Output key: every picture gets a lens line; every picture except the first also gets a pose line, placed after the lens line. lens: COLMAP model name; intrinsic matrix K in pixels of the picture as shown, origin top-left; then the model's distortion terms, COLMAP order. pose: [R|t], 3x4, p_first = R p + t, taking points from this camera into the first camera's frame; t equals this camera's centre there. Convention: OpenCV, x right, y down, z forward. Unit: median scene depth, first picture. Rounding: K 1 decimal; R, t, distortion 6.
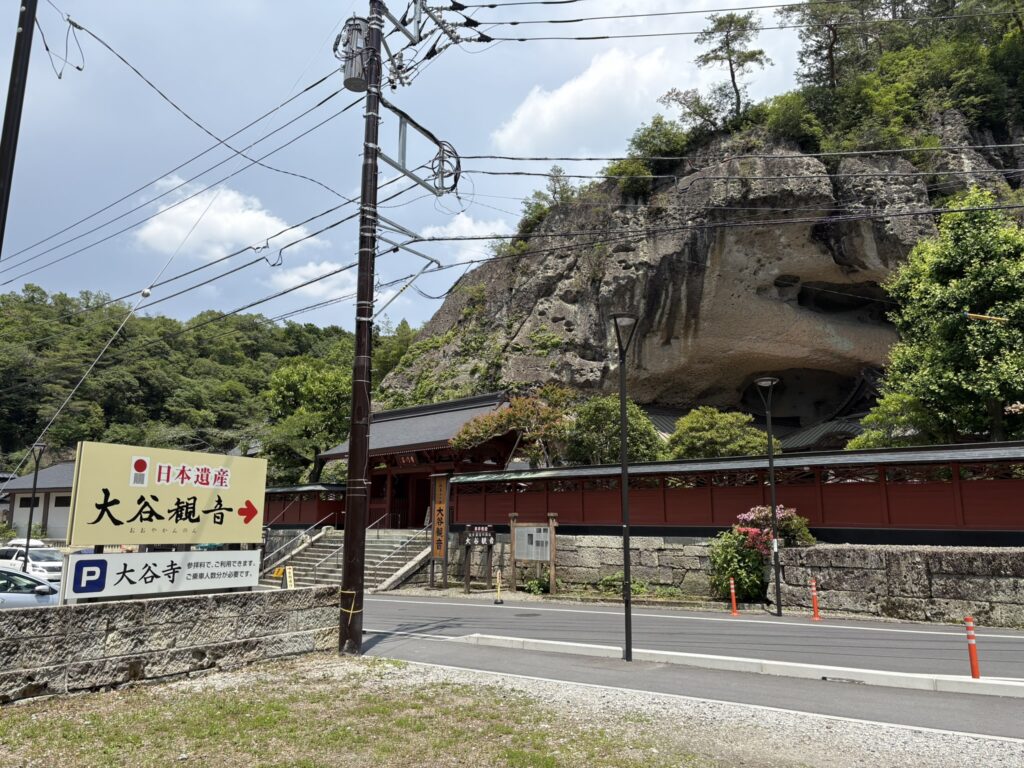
lens RADIAL K [[810.4, 0, 512.0], [0, 810.4, 384.0], [0, 0, 1]] dist [0.013208, -0.003057]
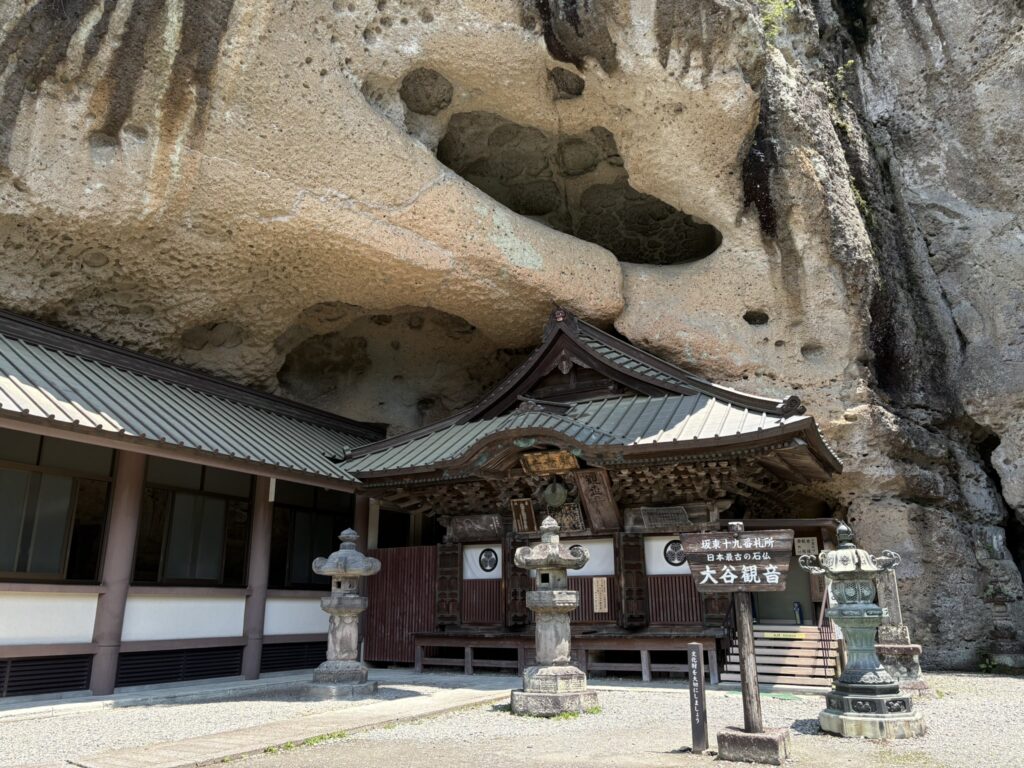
lens RADIAL K [[810.4, 0, 512.0], [0, 810.4, 384.0], [0, 0, 1]] dist [0.013208, -0.003057]
pose [[0.822879, 0.145875, 0.549172, 0.158661], [-0.092176, 0.987953, -0.124311, 0.082040], [-0.560690, 0.051672, 0.826412, 0.623771]]
